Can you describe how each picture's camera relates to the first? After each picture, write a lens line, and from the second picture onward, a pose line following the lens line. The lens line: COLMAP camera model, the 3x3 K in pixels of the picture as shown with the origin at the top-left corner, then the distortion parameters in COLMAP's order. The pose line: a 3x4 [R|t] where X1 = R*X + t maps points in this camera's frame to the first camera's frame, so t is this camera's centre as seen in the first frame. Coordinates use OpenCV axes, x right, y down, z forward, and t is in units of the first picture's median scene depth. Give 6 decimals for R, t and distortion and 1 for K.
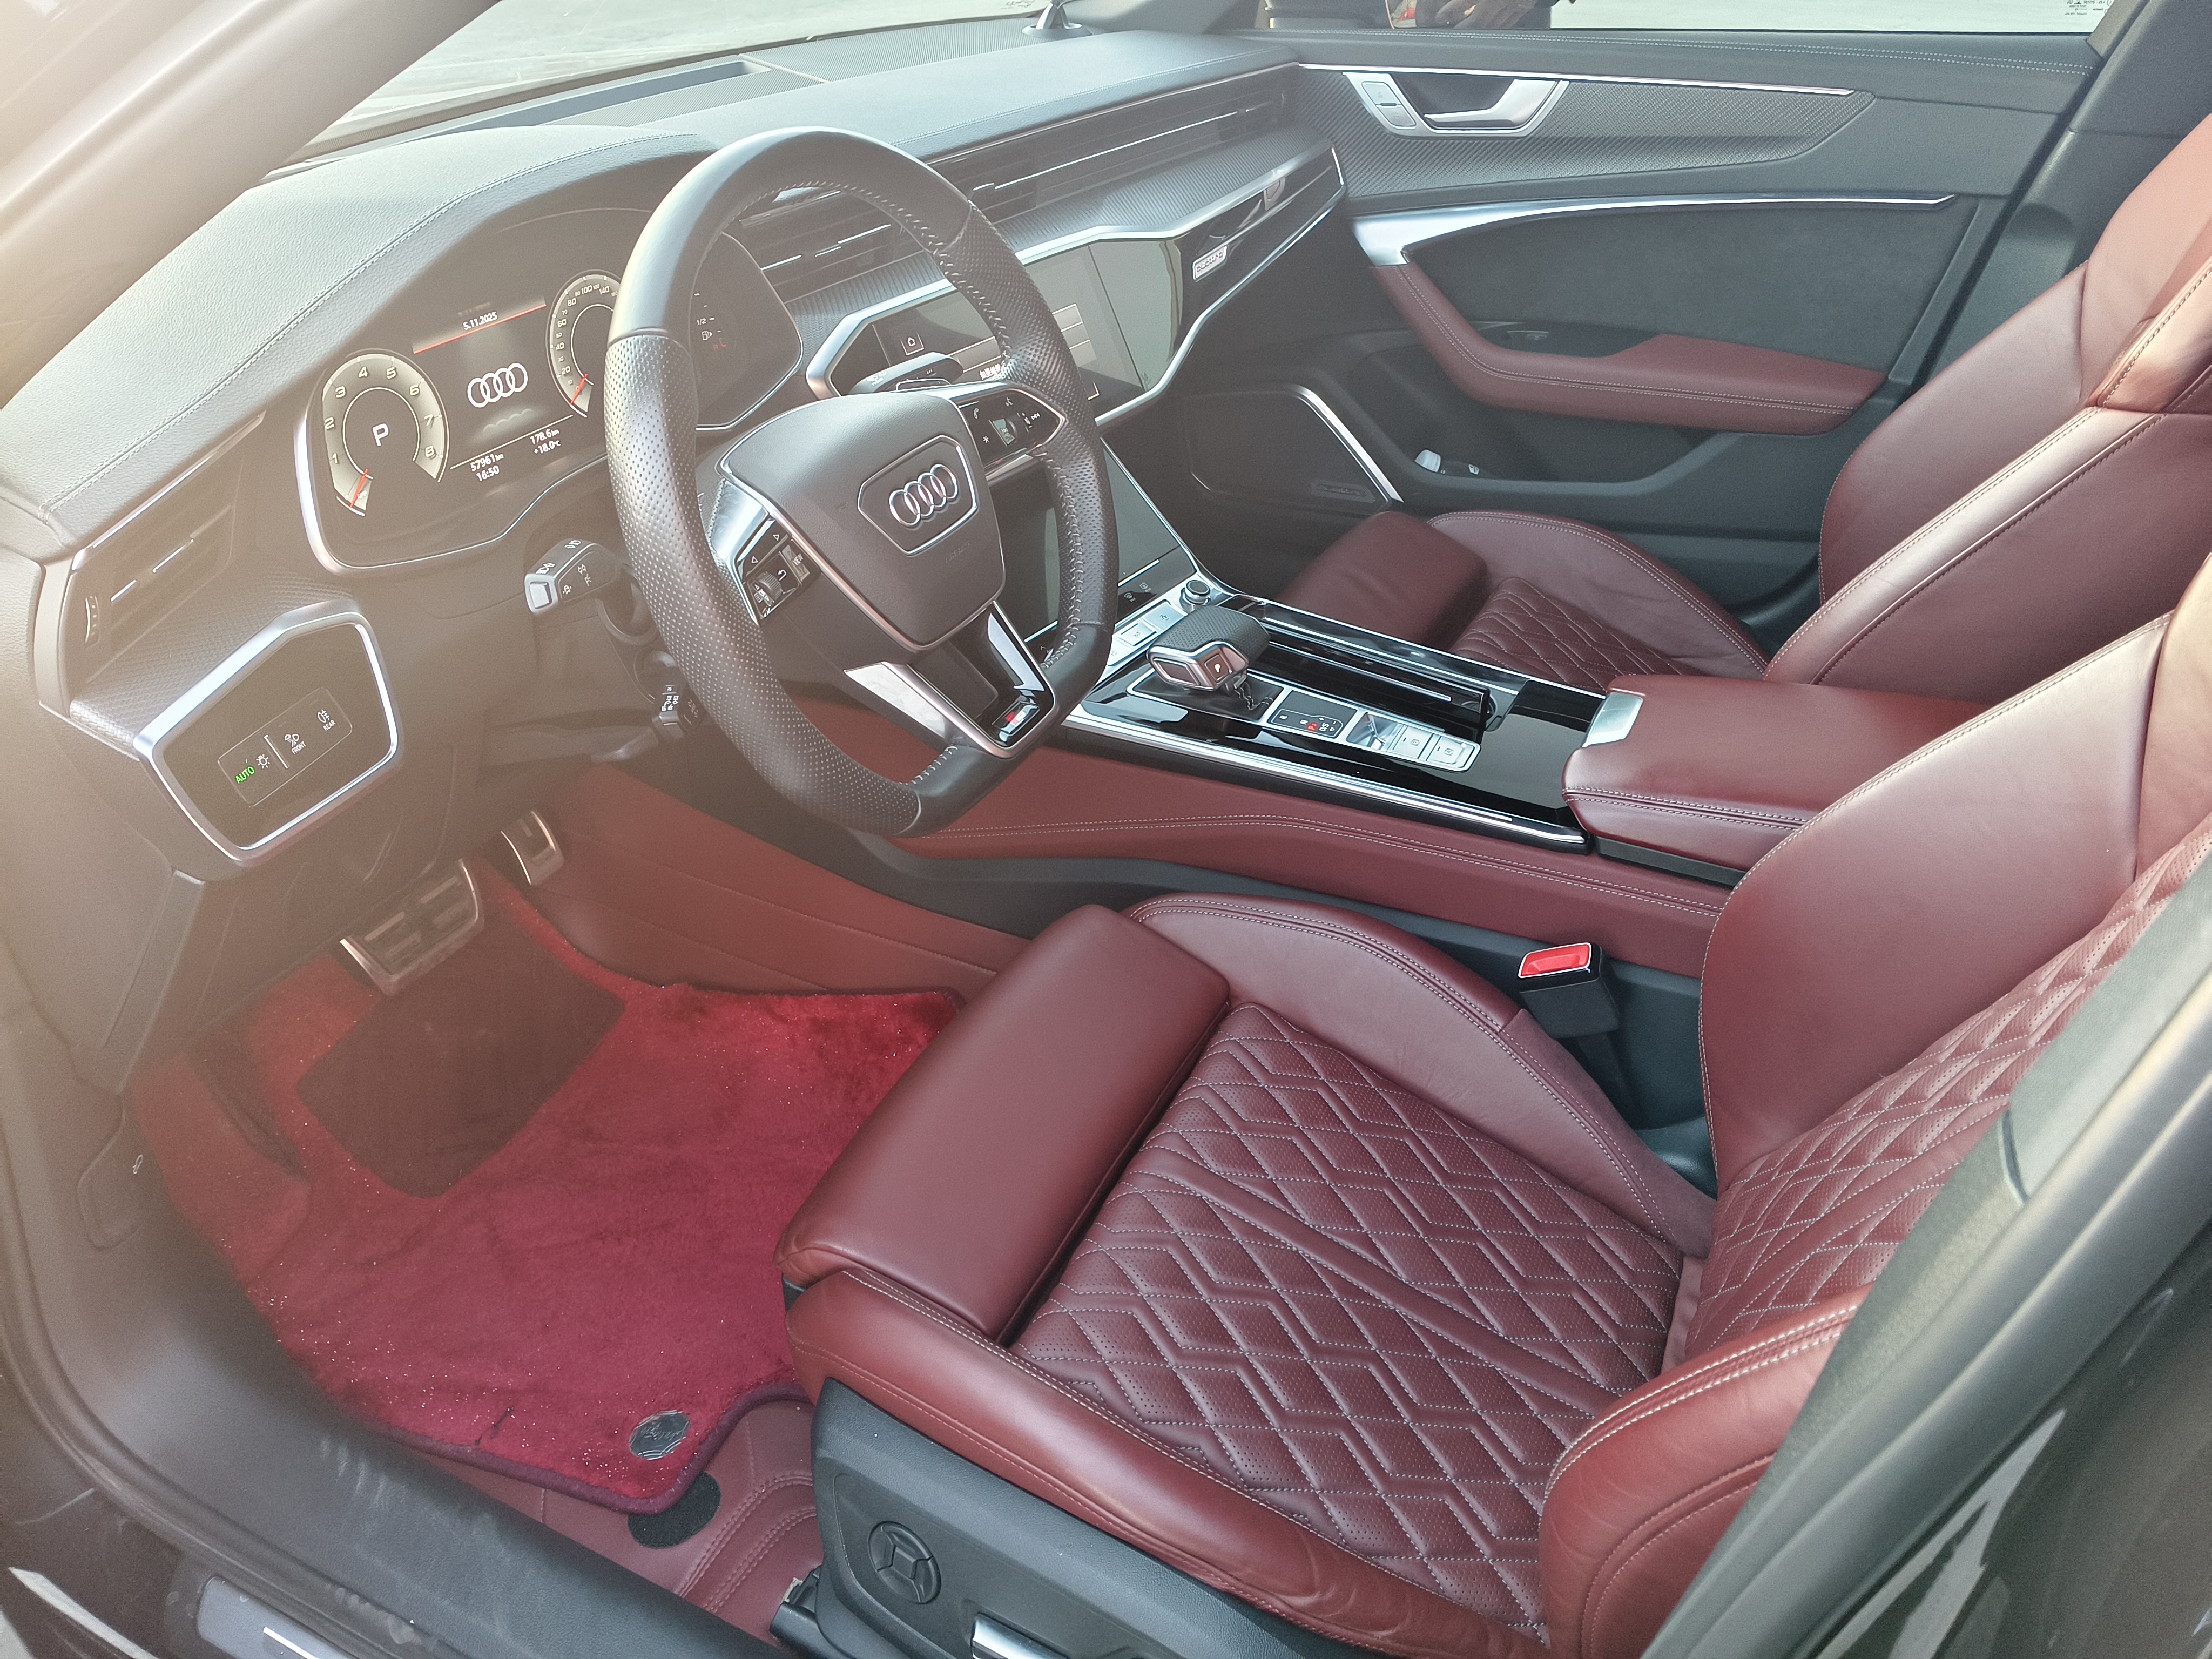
lens RADIAL K [[1678.9, 0, 1101.1], [0, 1678.9, 821.9], [0, 0, 1]] dist [0.004912, -0.003836]
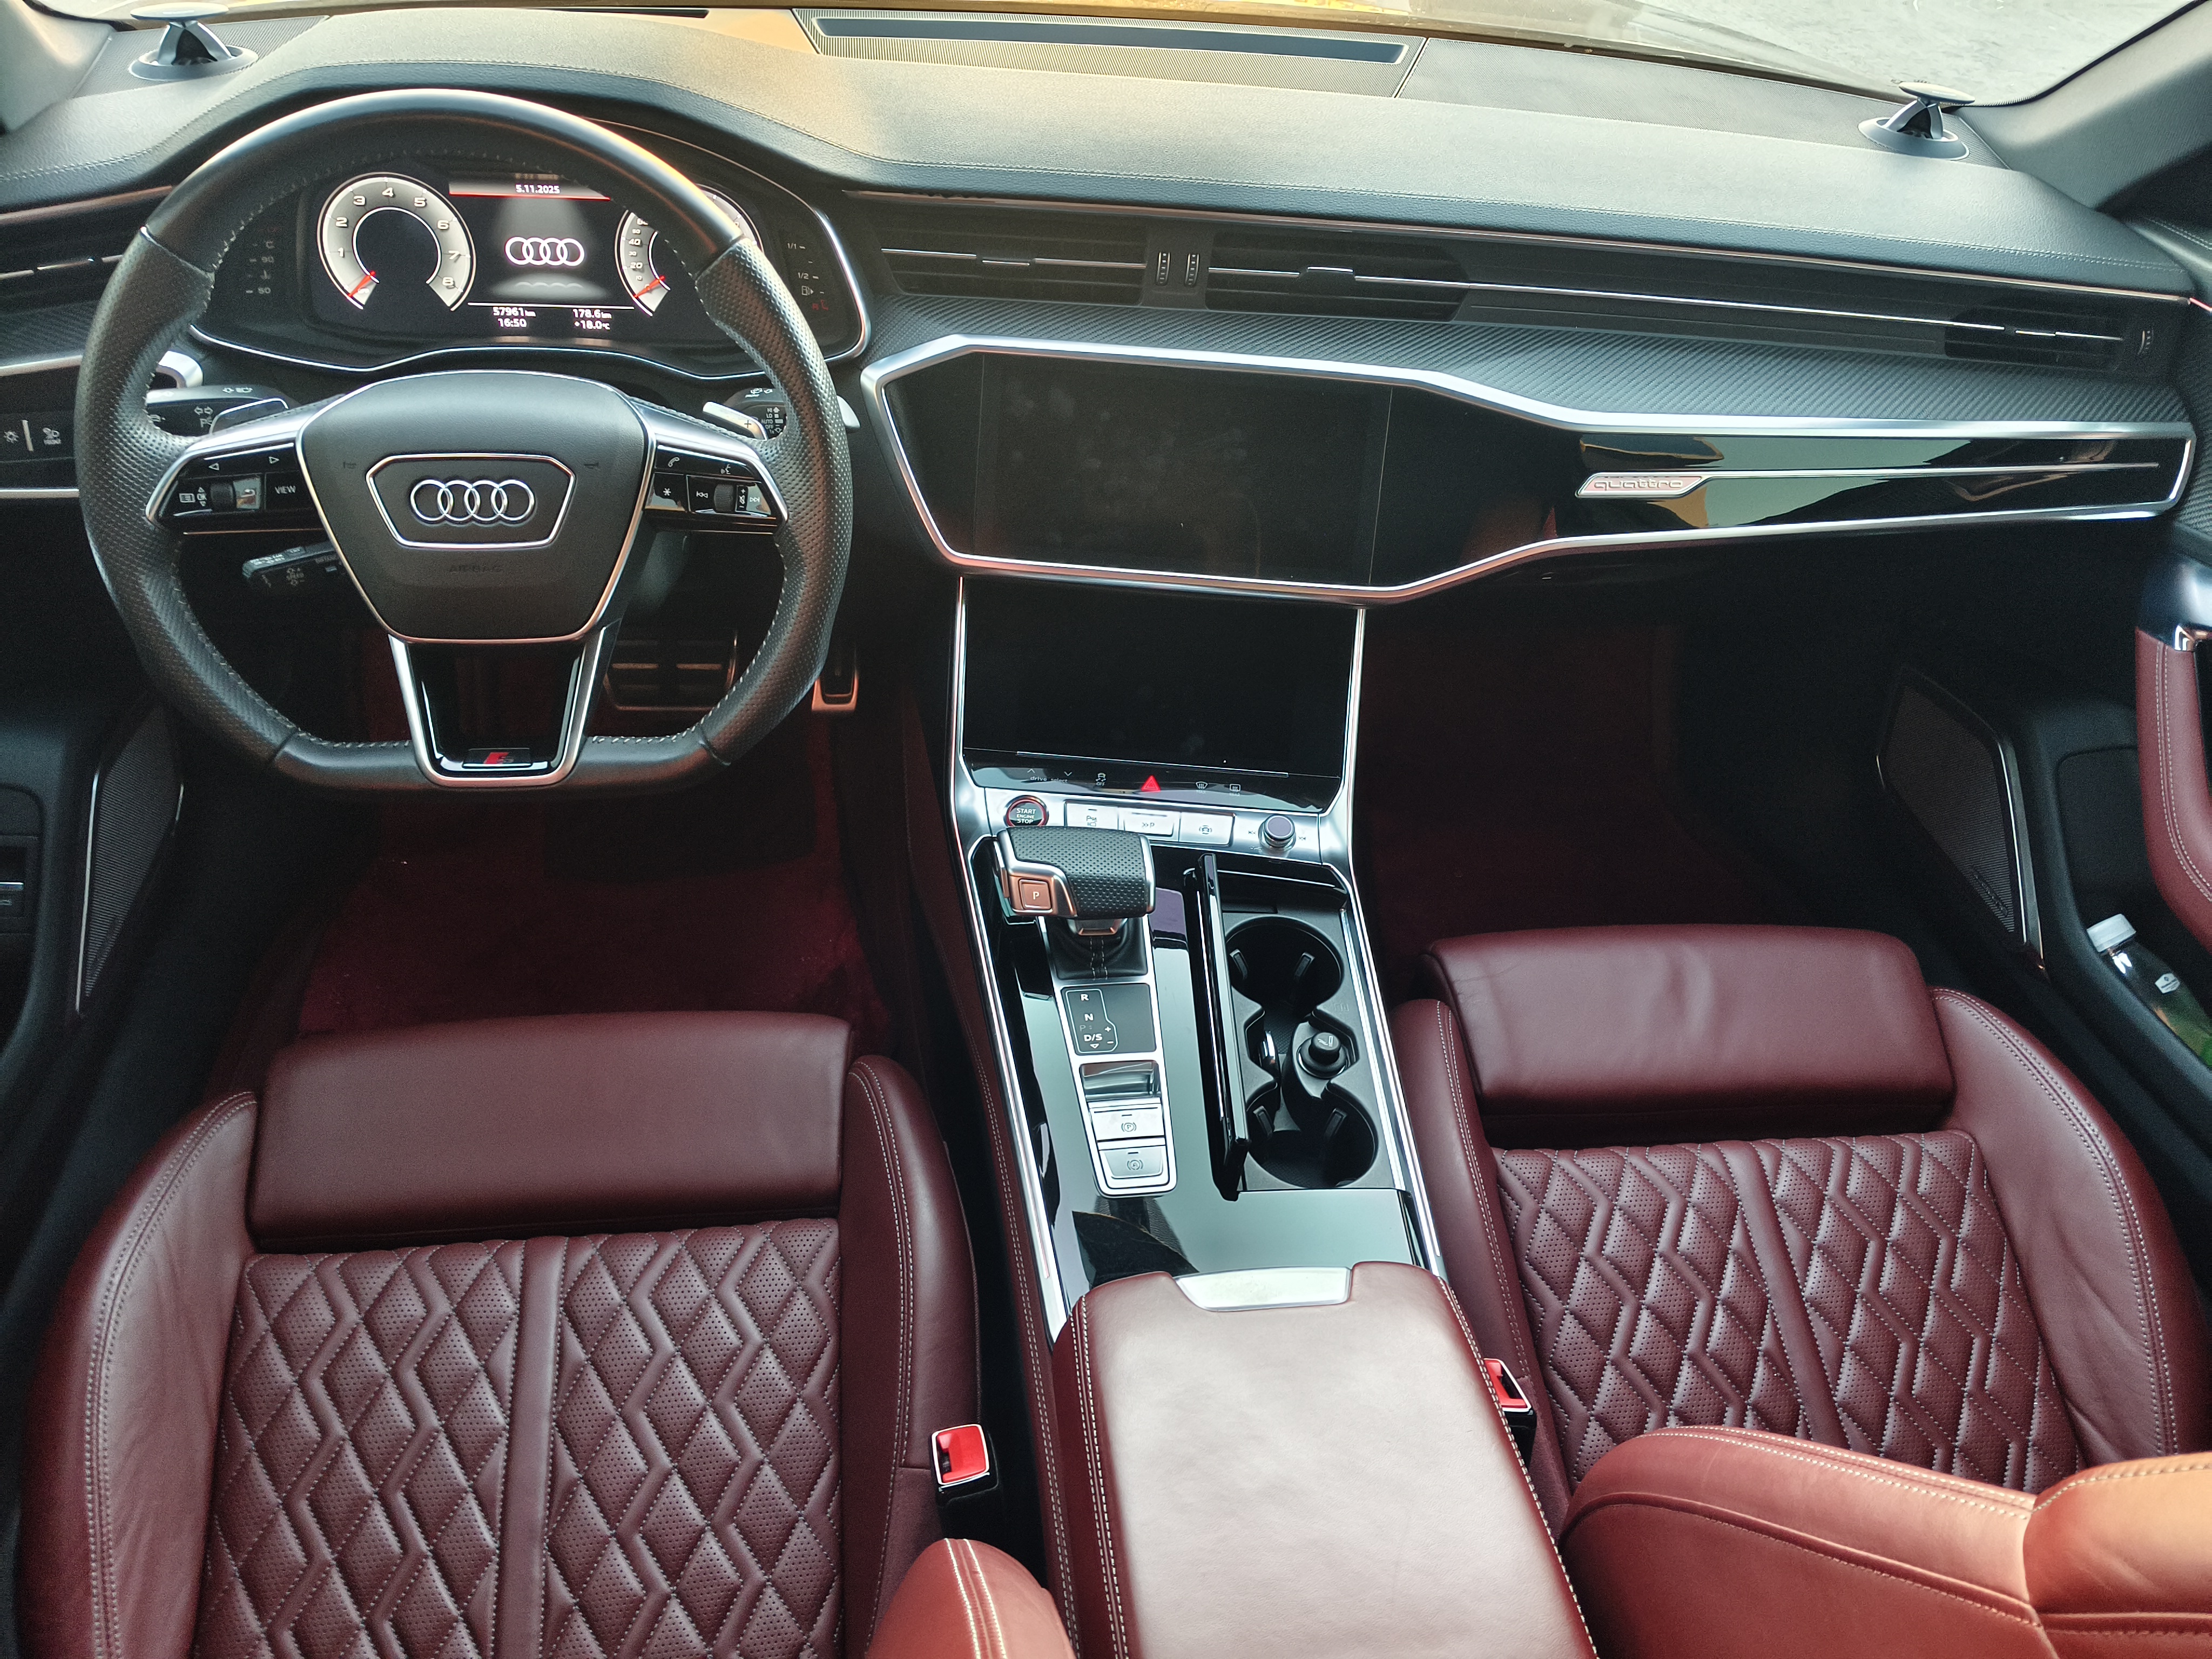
lens RADIAL K [[1678.9, 0, 1101.1], [0, 1678.9, 821.9], [0, 0, 1]] dist [0.004912, -0.003836]
pose [[0.563949, 0.554393, -0.612054, 0.686616], [-0.512305, 0.816167, 0.267237, -0.428615], [0.647692, 0.162851, 0.744295, 0.495626]]
